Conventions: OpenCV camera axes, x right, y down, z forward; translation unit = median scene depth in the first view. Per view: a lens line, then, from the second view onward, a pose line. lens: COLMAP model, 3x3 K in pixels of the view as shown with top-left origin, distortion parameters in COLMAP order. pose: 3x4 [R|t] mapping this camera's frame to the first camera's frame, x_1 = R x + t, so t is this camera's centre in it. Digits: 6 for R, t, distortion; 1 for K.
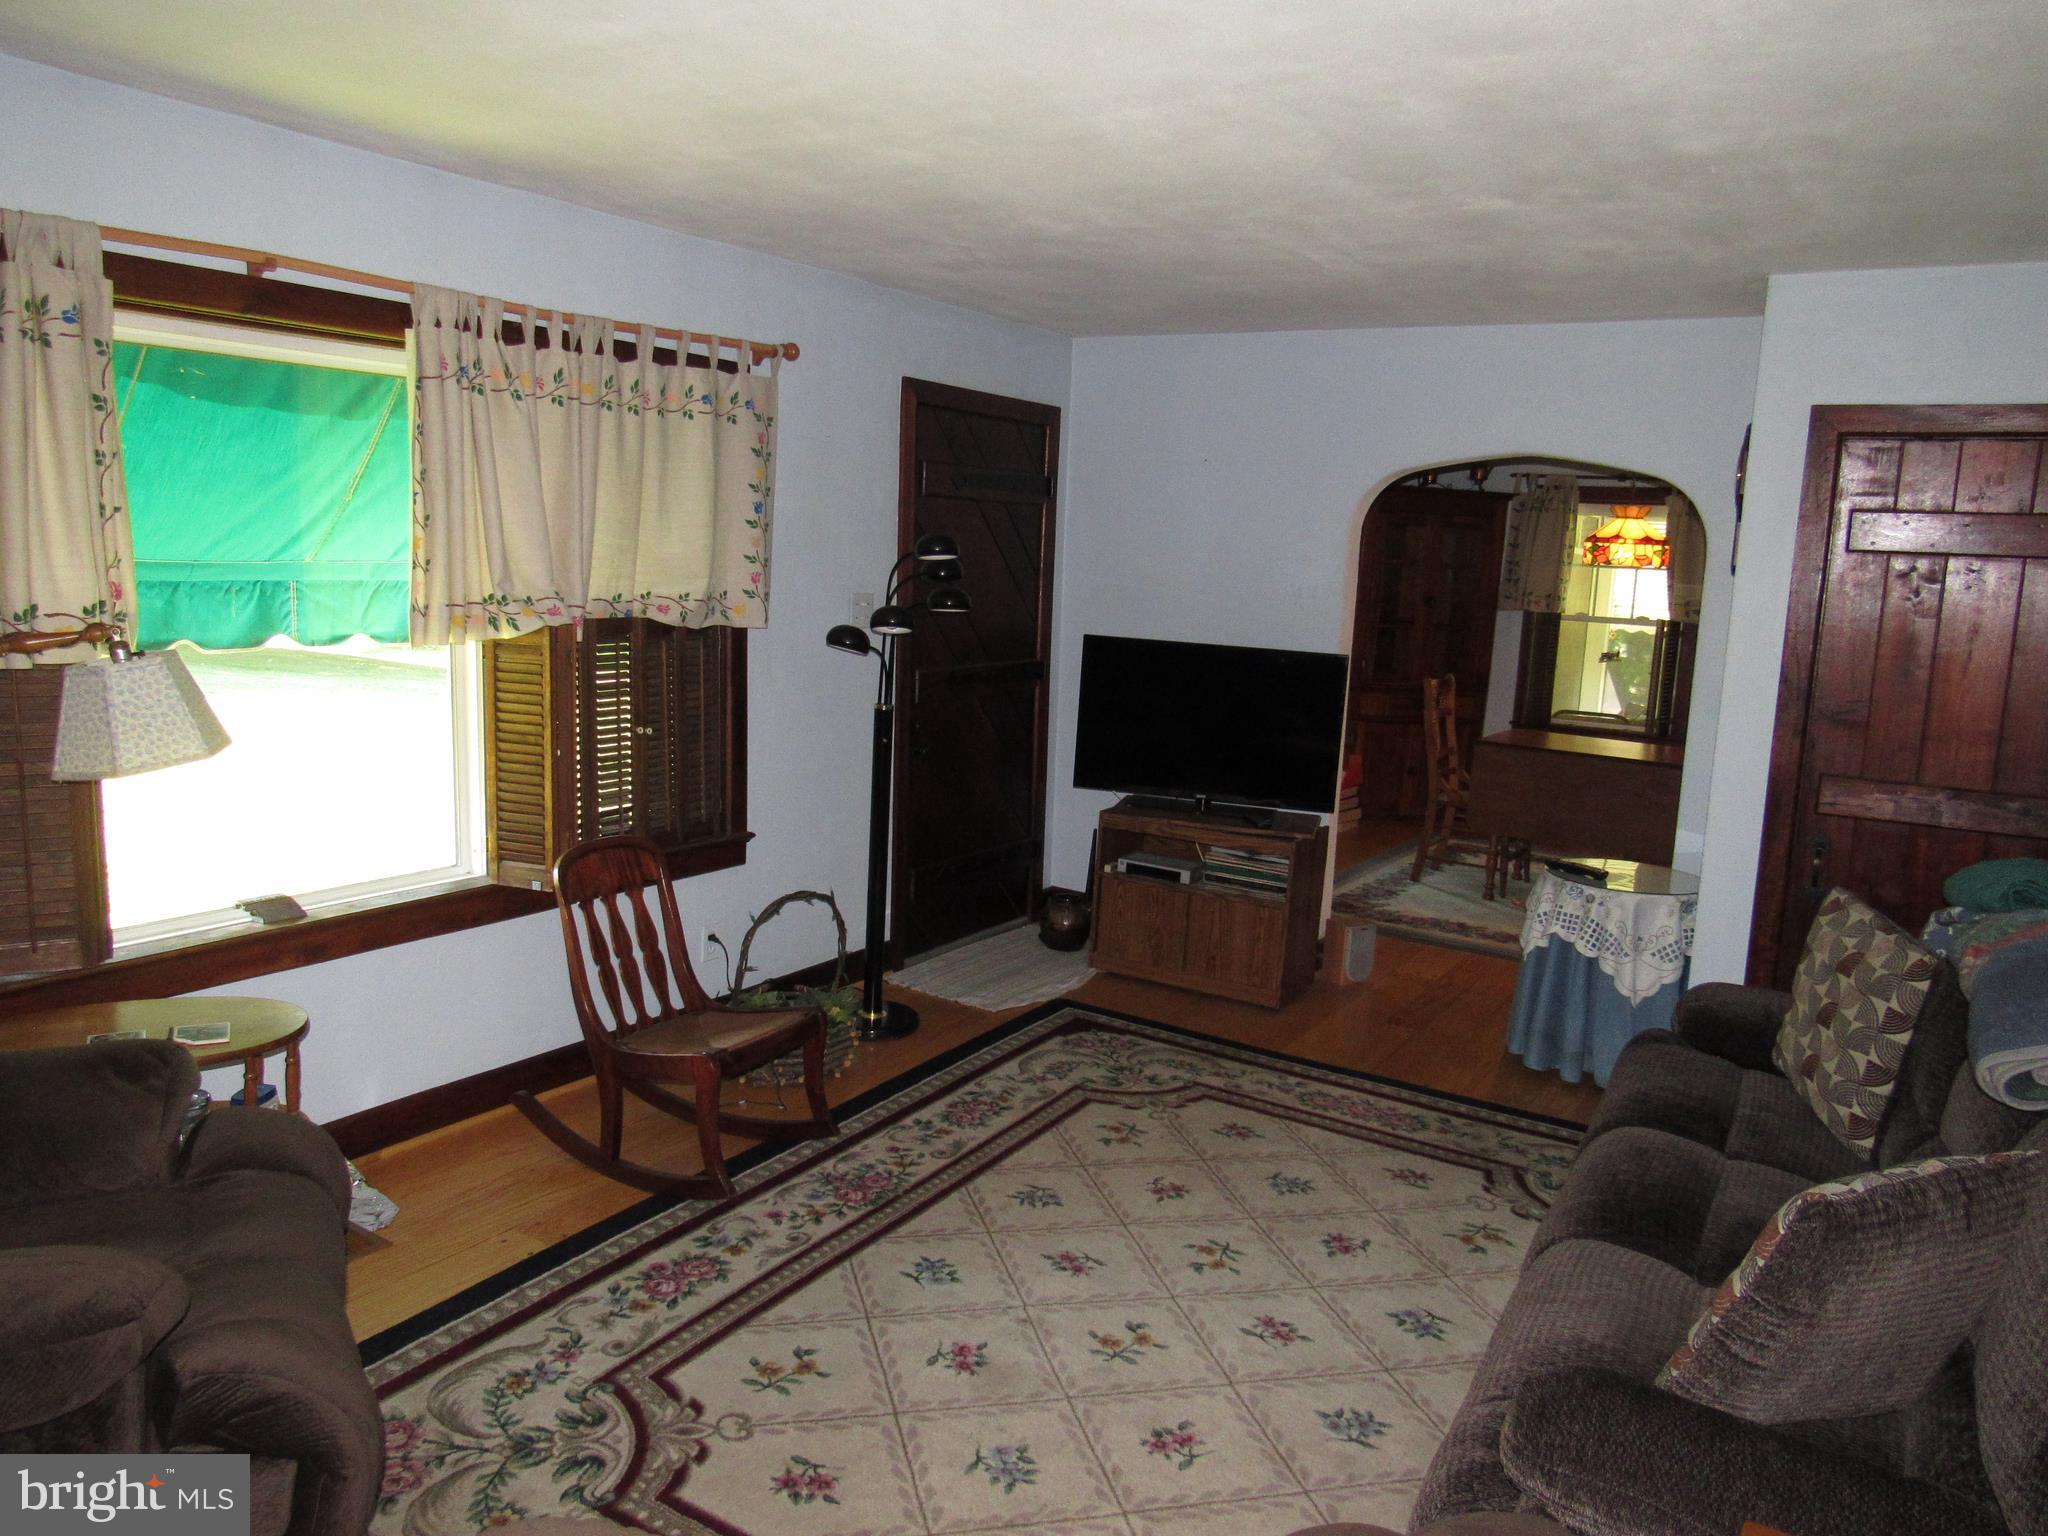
lens RADIAL K [[1475.1, 0, 1030.2], [0, 1475.1, 770.9], [0, 0, 1]] dist [-0.025069, 0.009250]
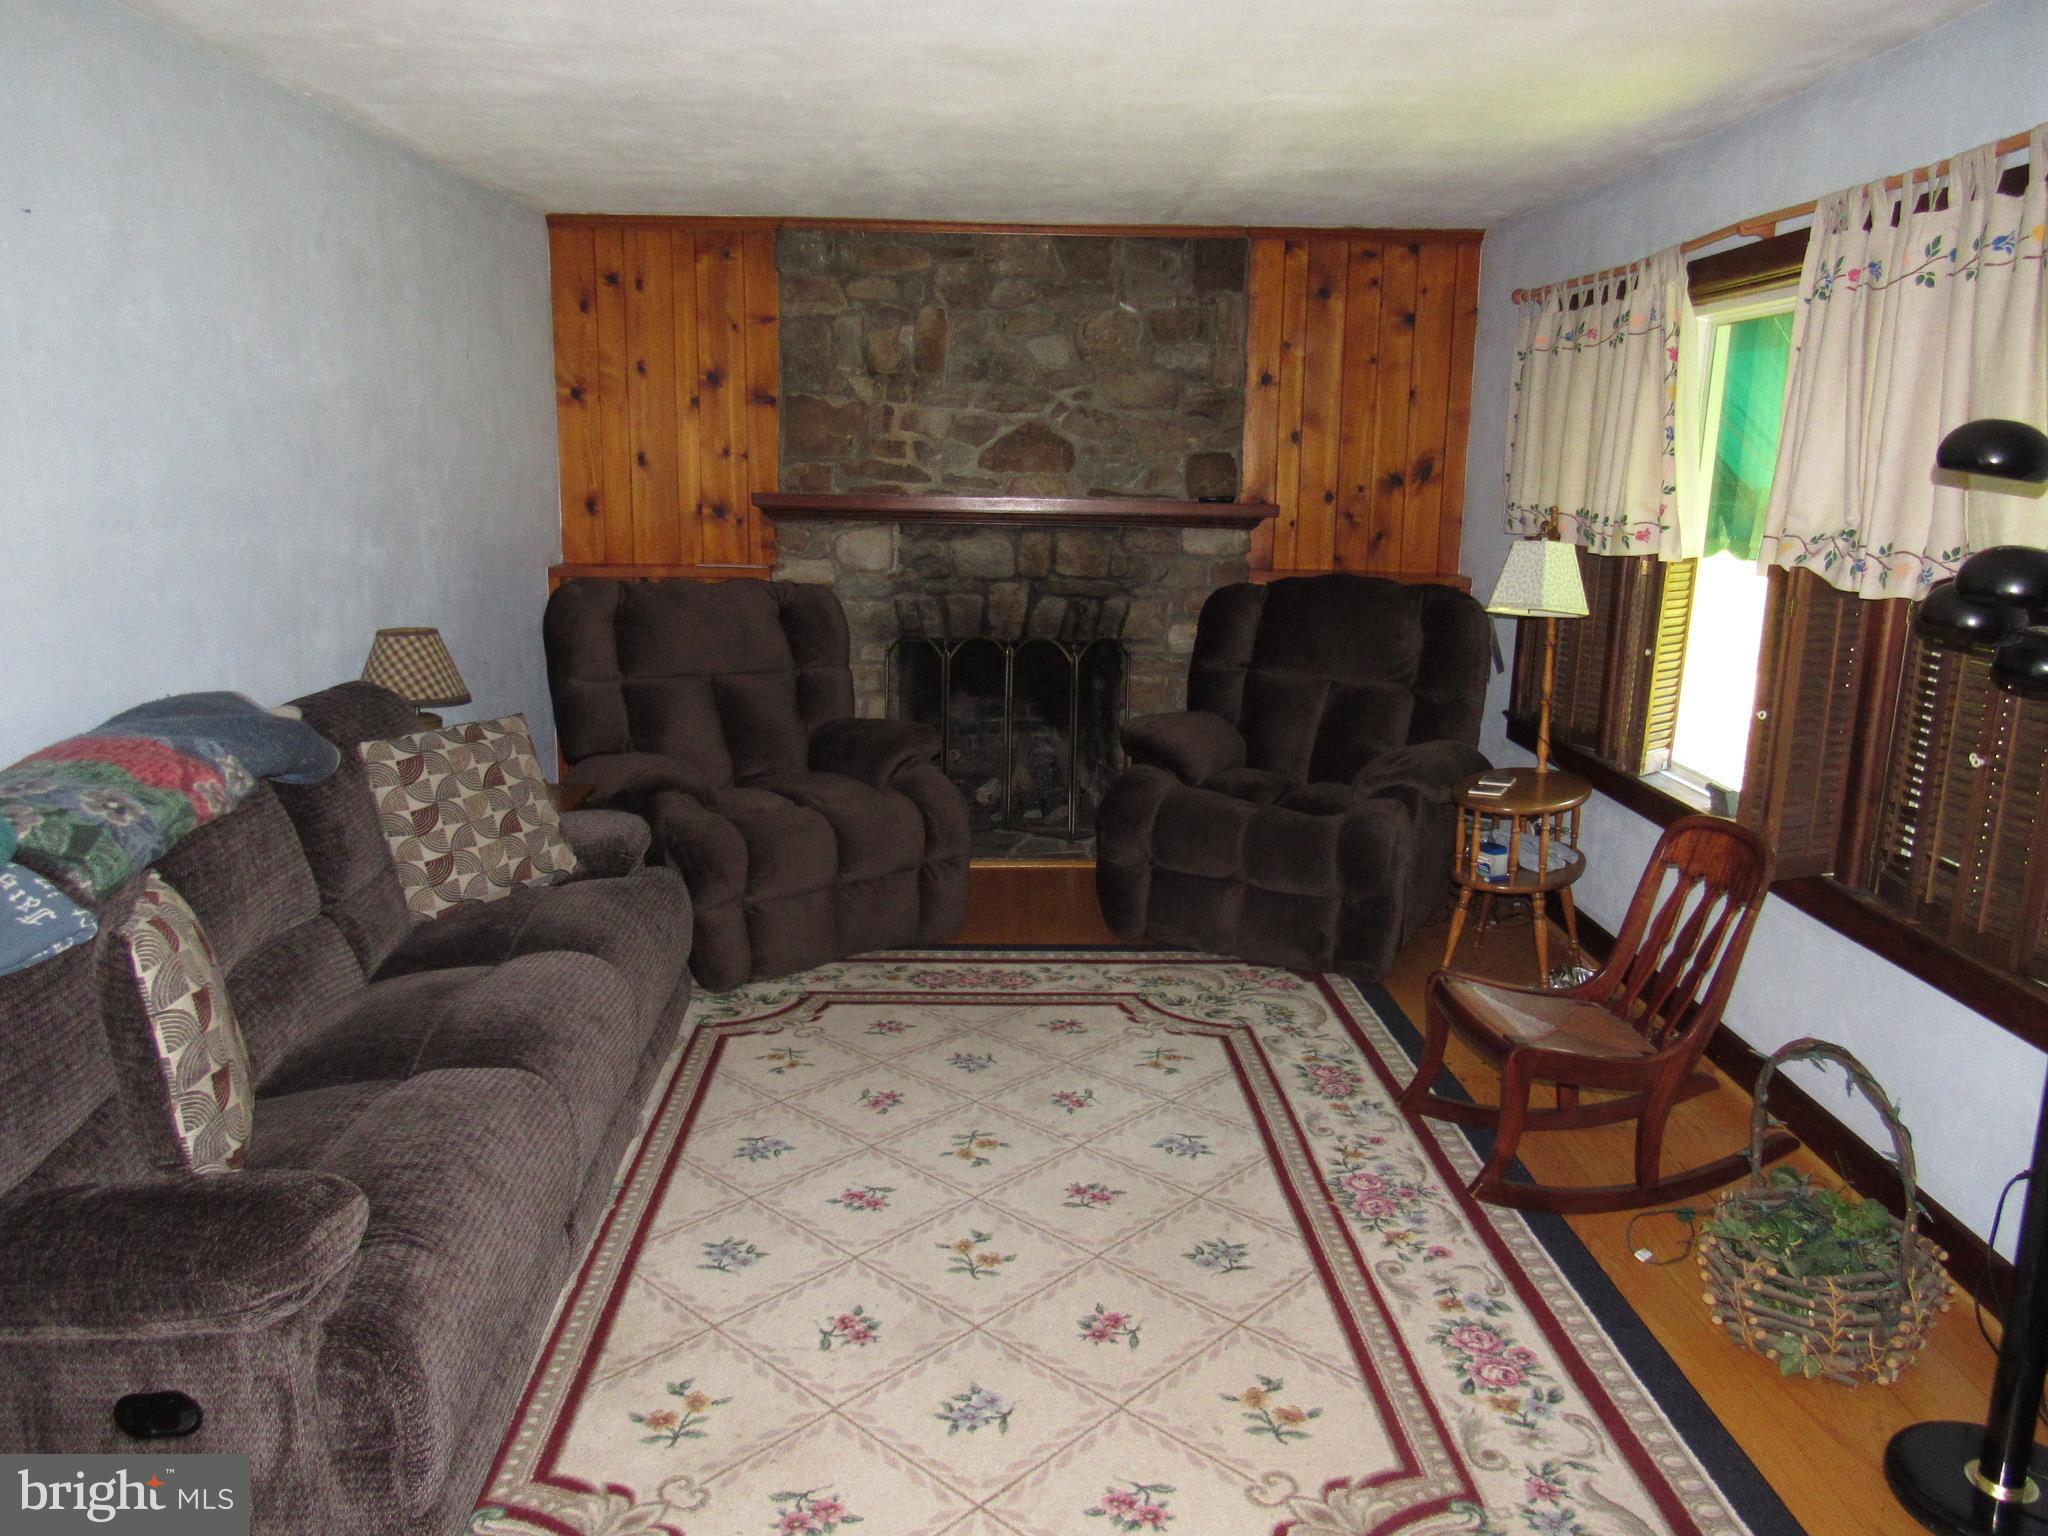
lens RADIAL K [[1475.1, 0, 1030.2], [0, 1475.1, 770.9], [0, 0, 1]] dist [-0.025069, 0.009250]
pose [[-0.842173, 0.057261, -0.536159, 0.542670], [-0.134767, 0.940434, 0.312124, -0.209089], [0.522095, 0.335119, -0.784291, 1.593600]]
